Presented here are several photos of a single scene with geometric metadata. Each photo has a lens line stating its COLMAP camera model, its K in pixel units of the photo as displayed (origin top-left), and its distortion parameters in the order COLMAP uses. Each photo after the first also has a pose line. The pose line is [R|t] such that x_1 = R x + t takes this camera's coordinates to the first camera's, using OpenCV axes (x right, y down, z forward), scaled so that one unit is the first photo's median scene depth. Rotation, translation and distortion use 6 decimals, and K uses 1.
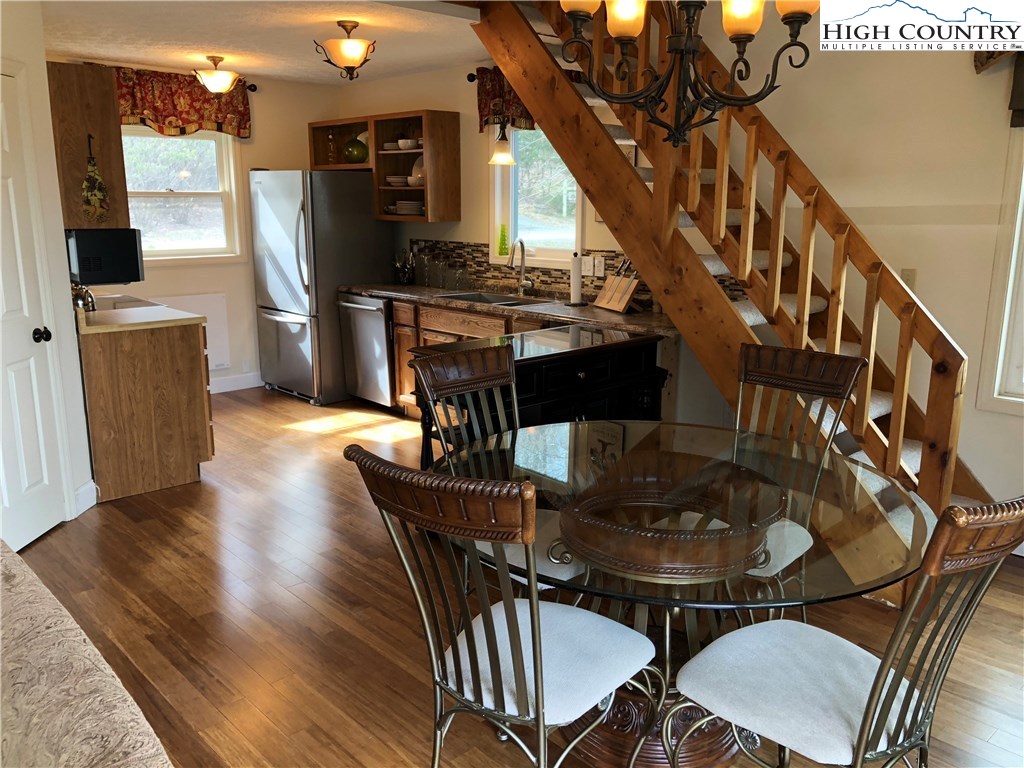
lens RADIAL K [[839.3, 0, 510.8], [0, 839.3, 384.7], [0, 0, 1]] dist [0.028162, -0.010011]
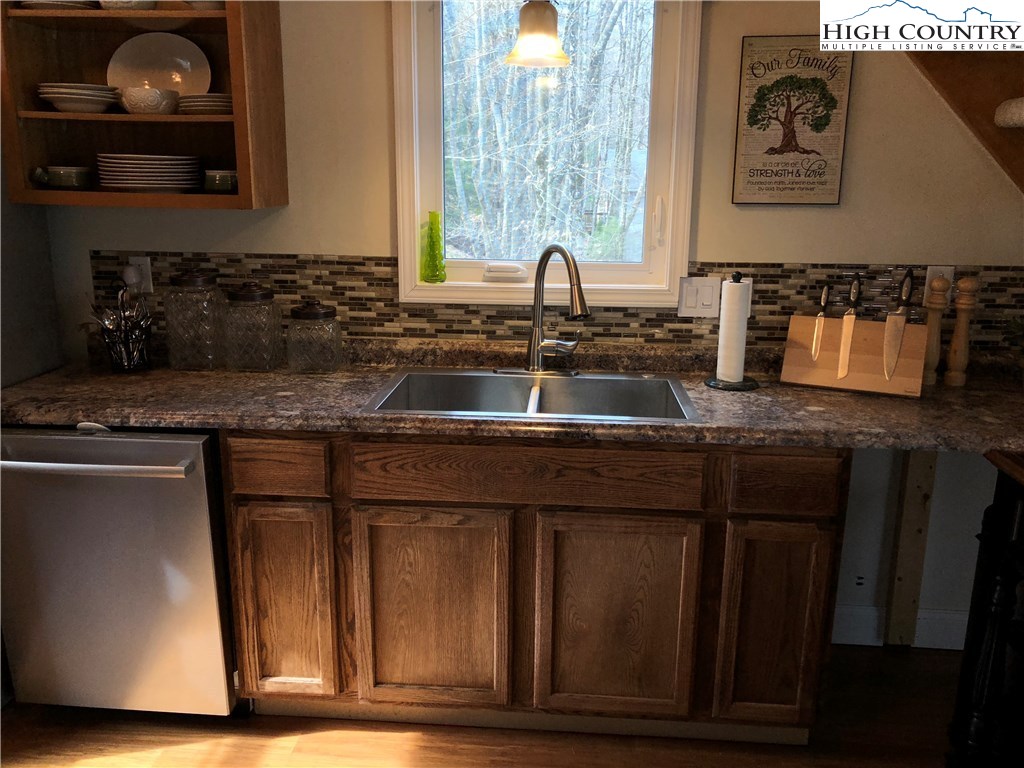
lens RADIAL K [[839.3, 0, 512.8], [0, 839.3, 379.5], [0, 0, 1]] dist [0.028162, -0.010011]
pose [[0.734368, -0.163953, 0.658652, -0.273854], [0.137473, 0.986204, 0.092211, -0.136932], [-0.664684, 0.022830, 0.746776, 0.638810]]
